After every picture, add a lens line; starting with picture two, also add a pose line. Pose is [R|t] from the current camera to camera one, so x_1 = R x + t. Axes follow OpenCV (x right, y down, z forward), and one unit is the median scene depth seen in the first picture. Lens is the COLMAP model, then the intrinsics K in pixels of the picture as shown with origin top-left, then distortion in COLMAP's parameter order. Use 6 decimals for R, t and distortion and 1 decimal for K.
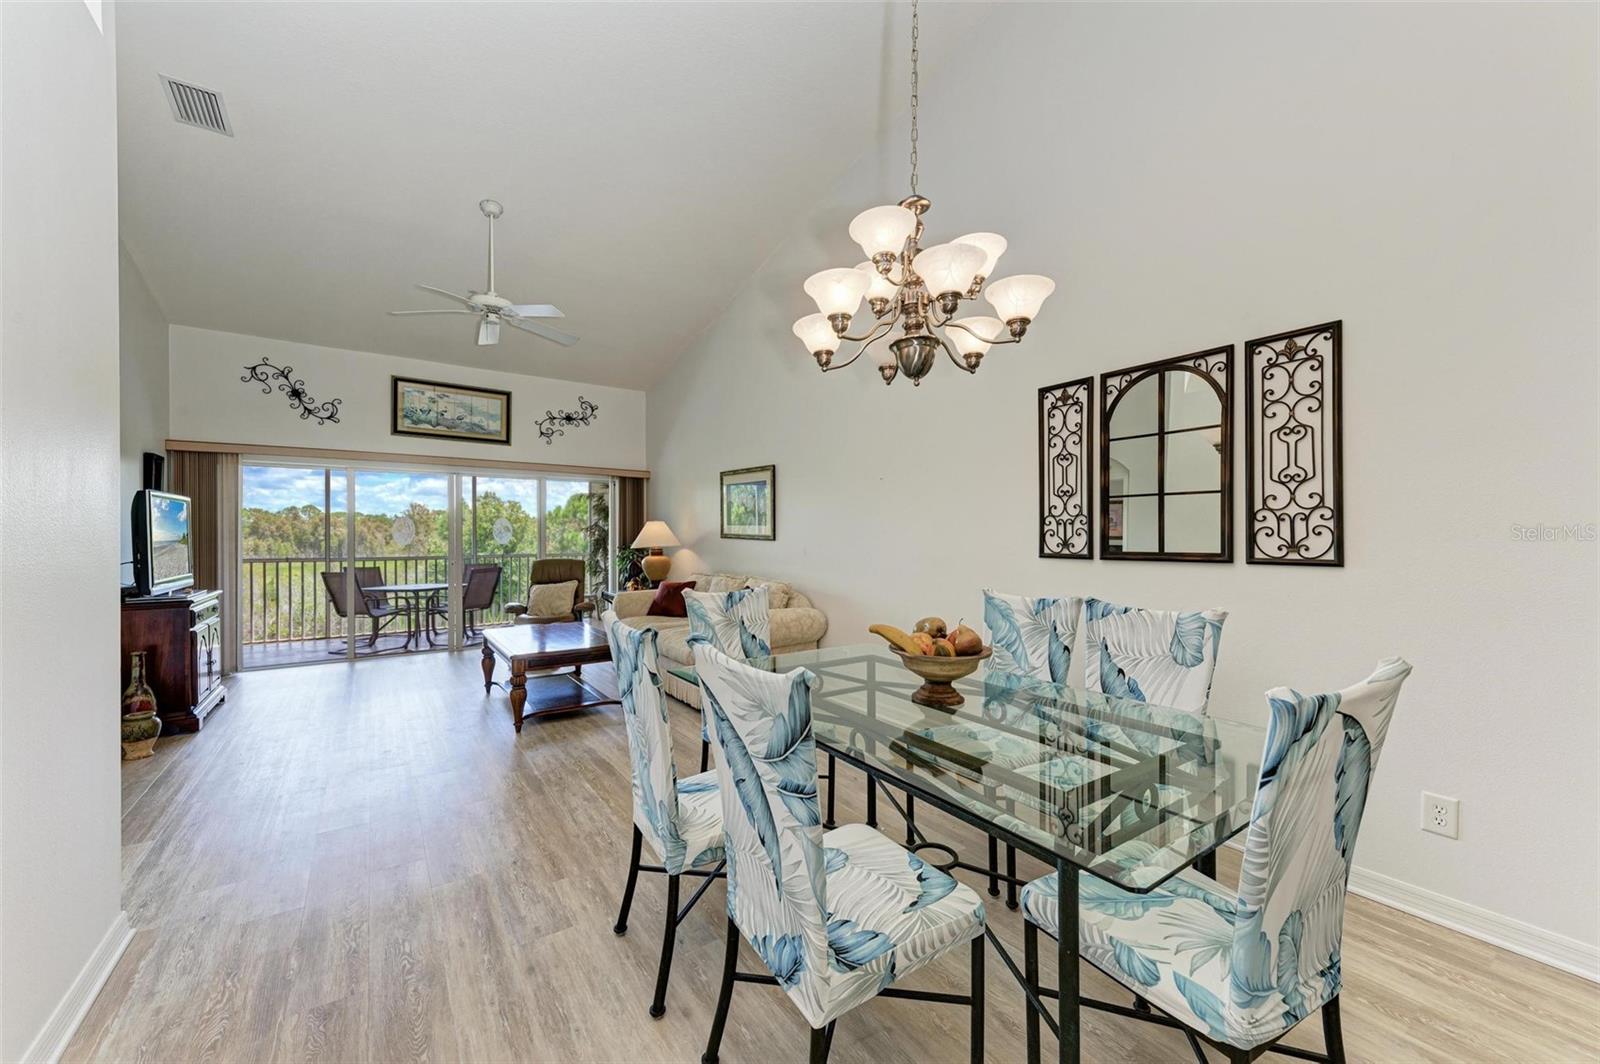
lens RADIAL K [[607.3, 0, 802.0], [0, 607.3, 539.8], [0, 0, 1]] dist [0.012141, -0.000551]
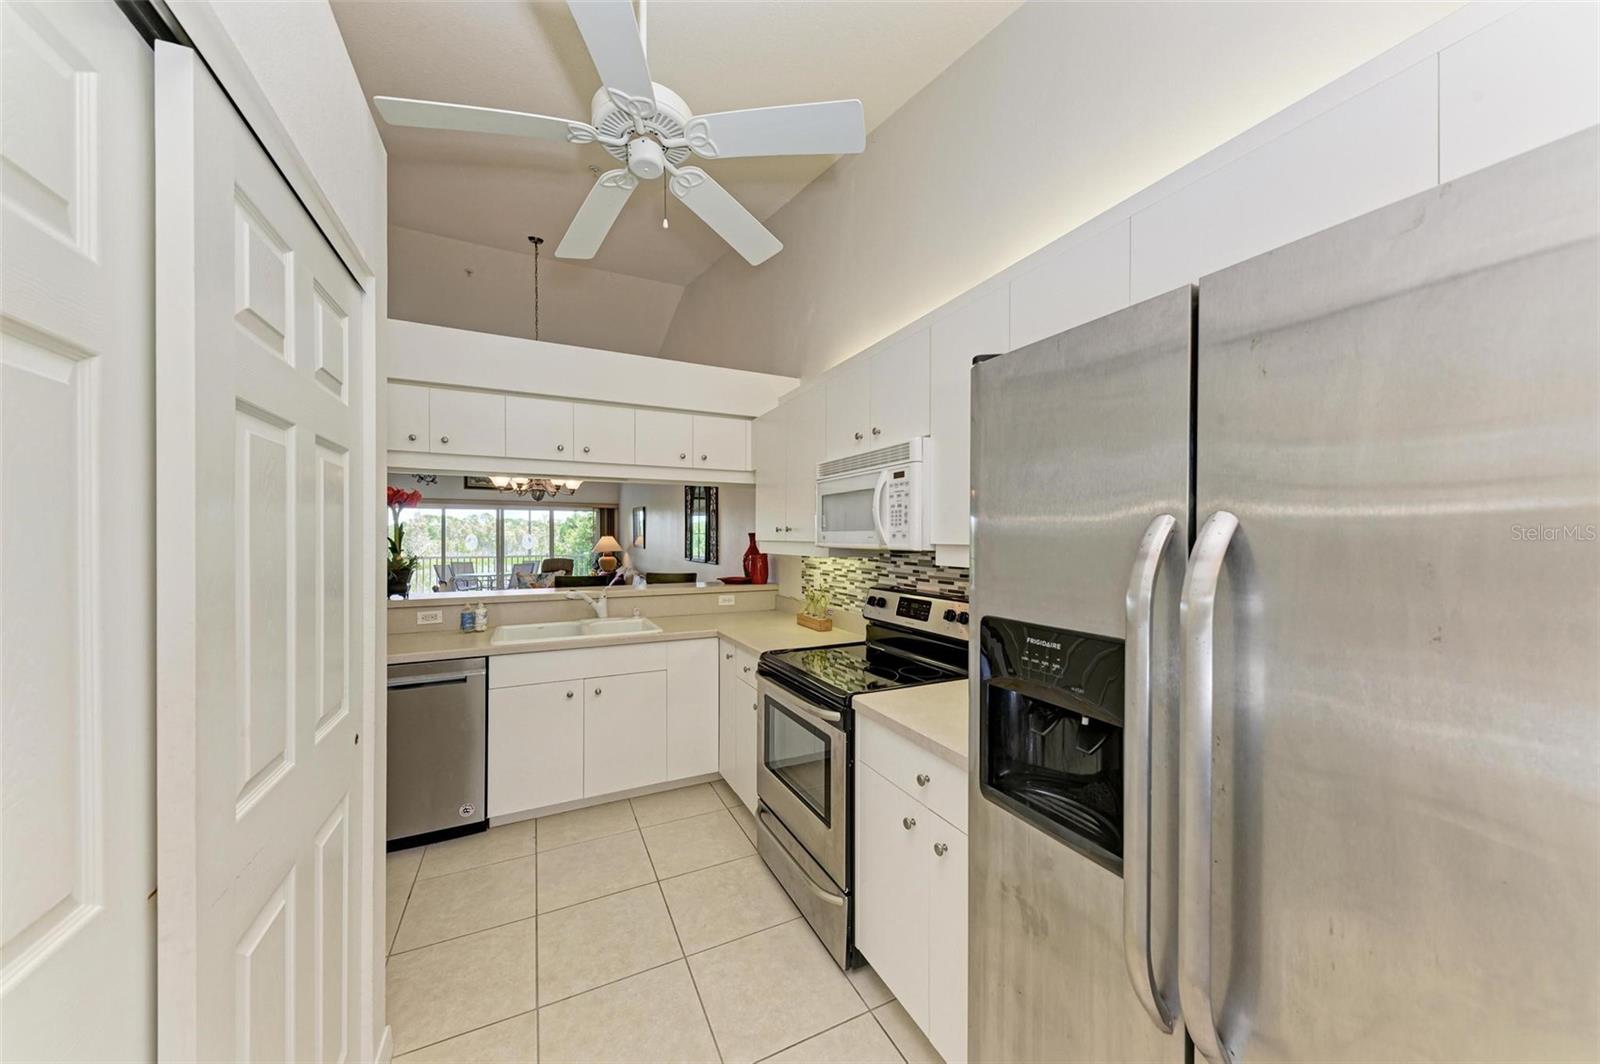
lens RADIAL K [[543.1, 0, 805.3], [0, 543.1, 538.3], [0, 0, 1]] dist [0.001828, 0.000071]
pose [[0.988719, 0.001089, -0.149781, 0.842549], [-0.001672, 0.999991, -0.003772, -0.031703], [0.149776, 0.003980, 0.988712, -0.651299]]
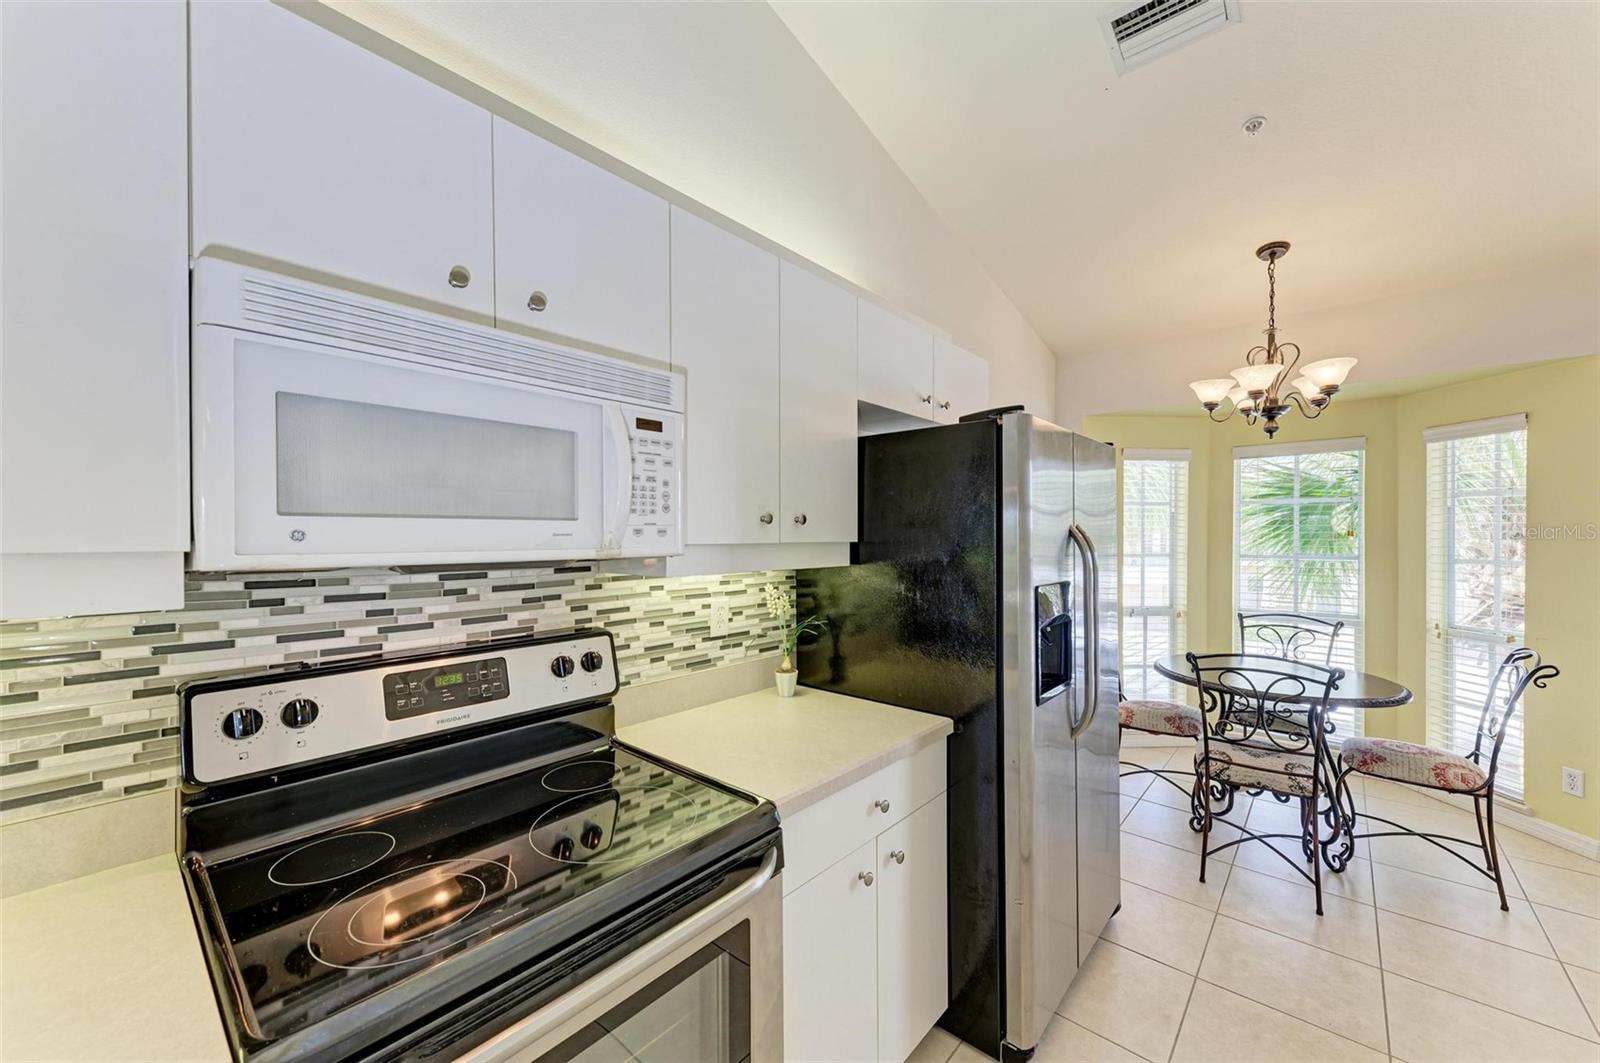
lens RADIAL K [[607.3, 0, 802.0], [0, 607.3, 539.3], [0, 0, 1]] dist [0.012141, -0.000551]
pose [[-0.237092, -0.008071, 0.971454, 0.545411], [0.006067, 0.999934, 0.009788, -0.034537], [-0.971468, 0.008215, -0.237027, -0.180417]]
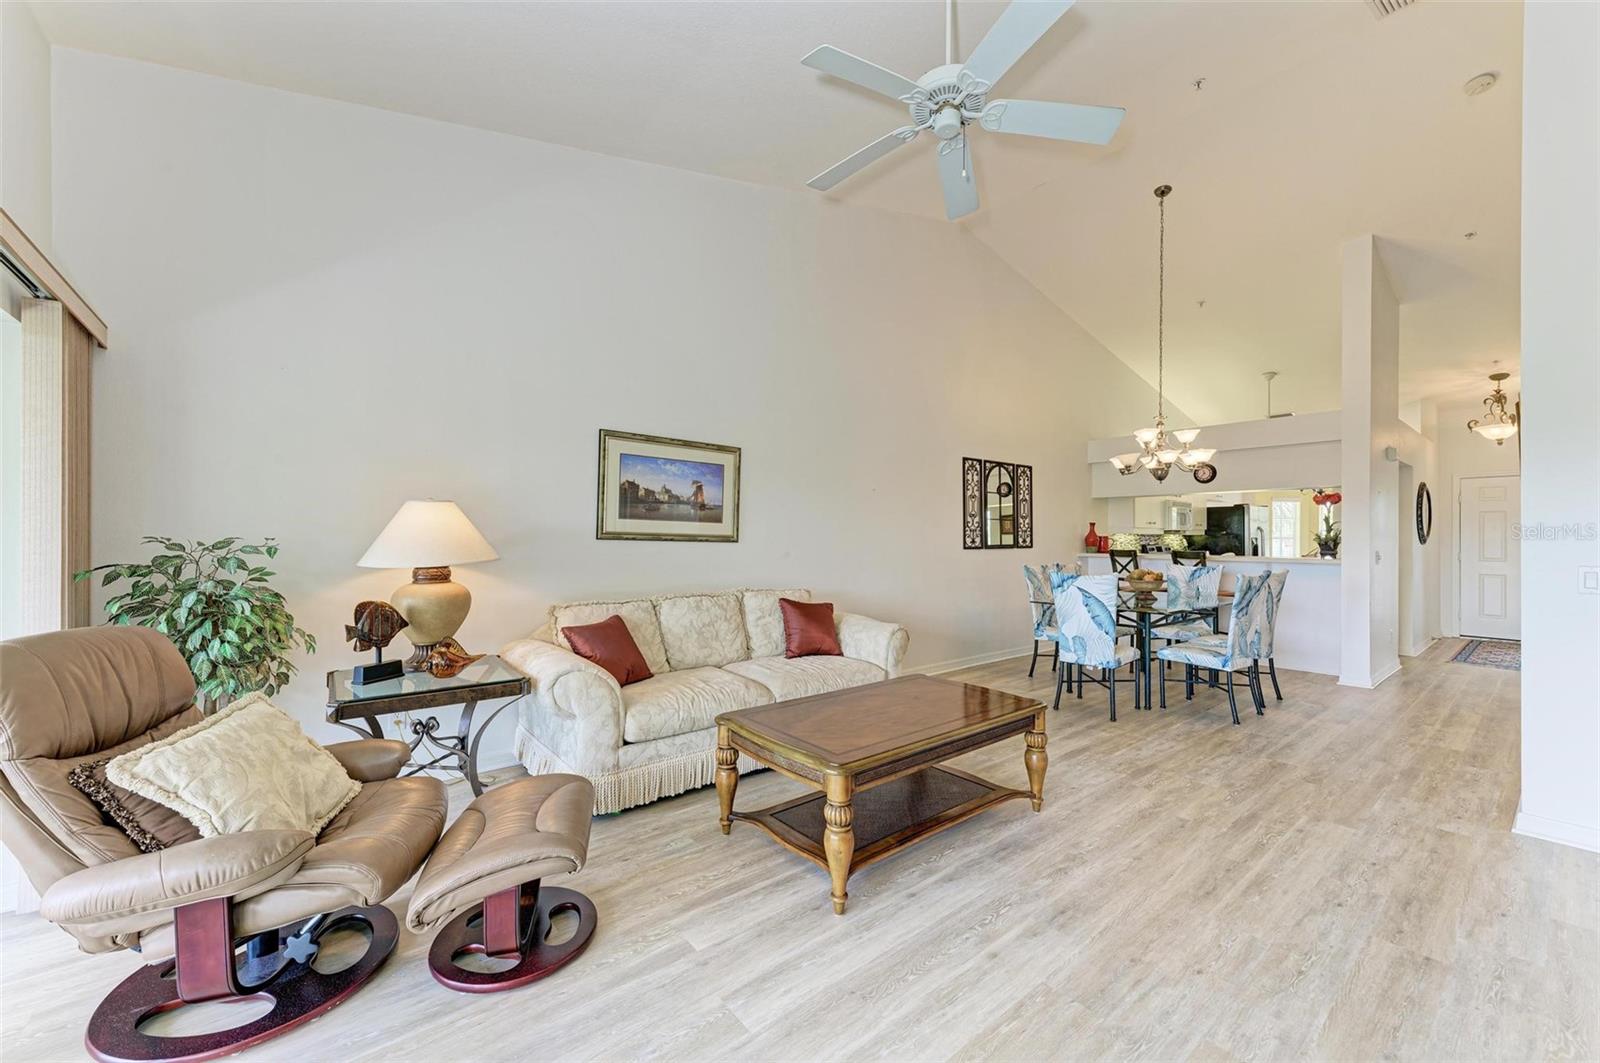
lens RADIAL K [[617.9, 0, 801.3], [0, 617.9, 534.6], [0, 0, 1]] dist [0.013800, -0.000262]
pose [[-0.068687, 0.004889, 0.997626, -1.093234], [0.004304, 0.999980, -0.004604, -0.006245], [-0.997629, 0.003977, -0.068706, 1.232936]]
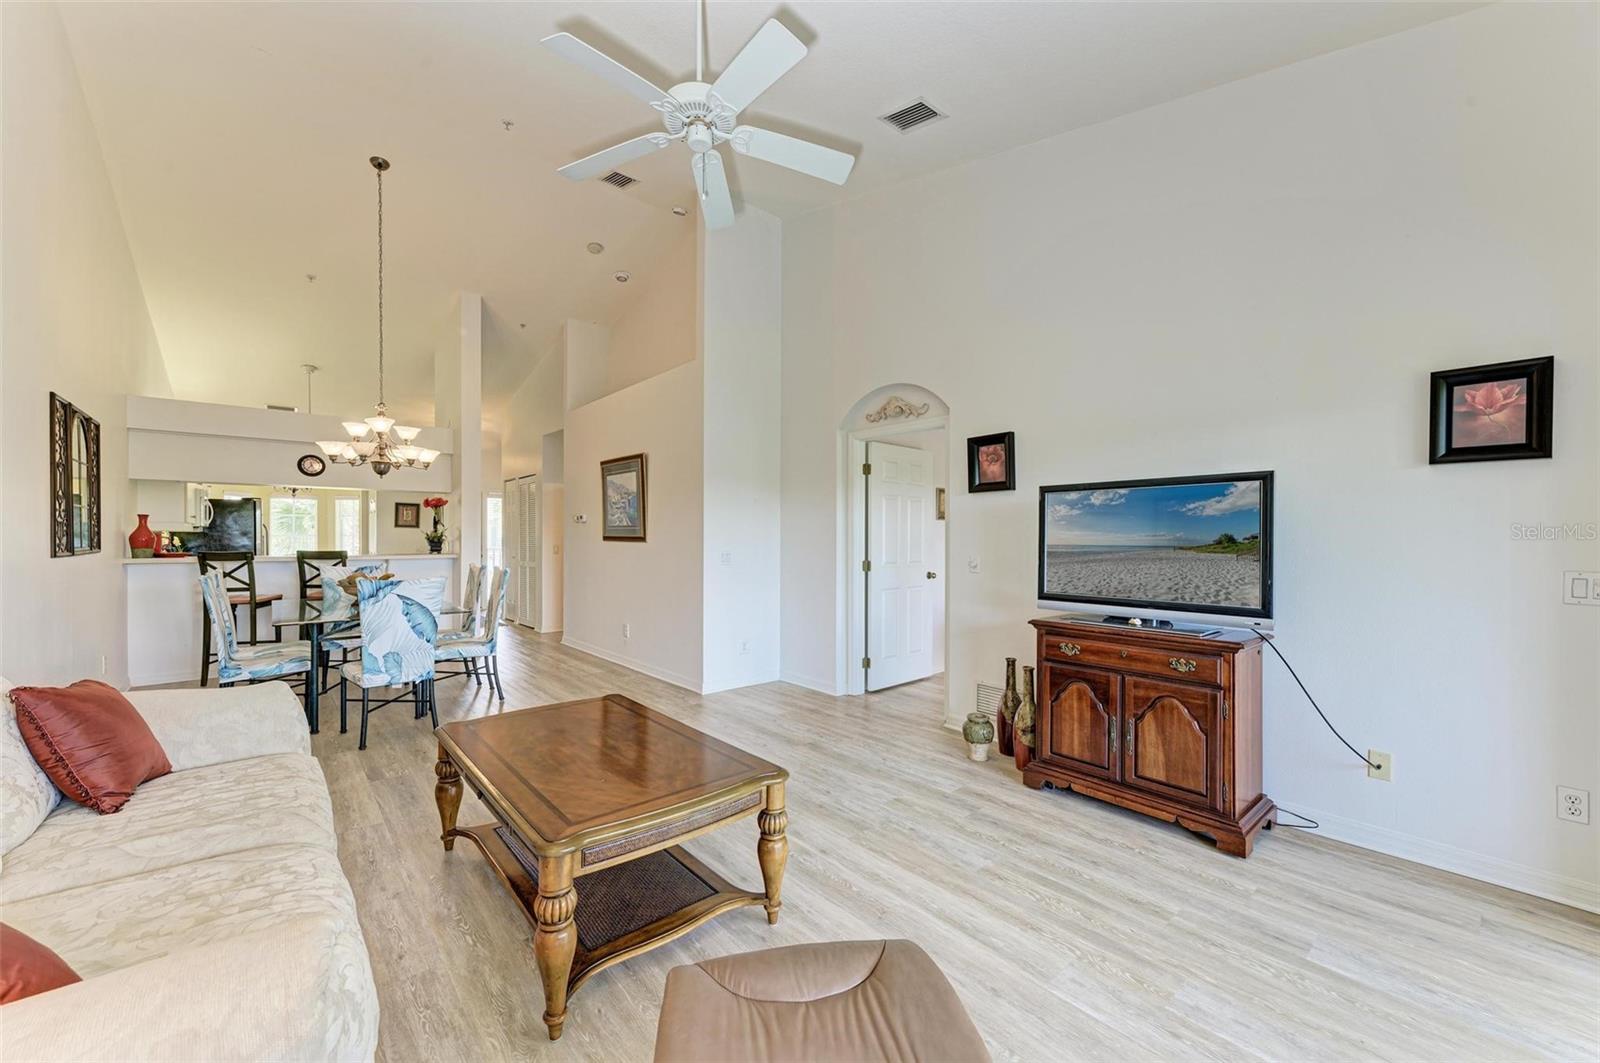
lens RADIAL K [[617.9, 0, 801.3], [0, 617.9, 534.6], [0, 0, 1]] dist [0.013800, -0.000262]
pose [[-0.995390, -0.002595, -0.095875, -0.578154], [-0.002853, 0.999993, 0.002554, -0.011961], [0.095868, 0.002816, -0.995390, 1.654611]]
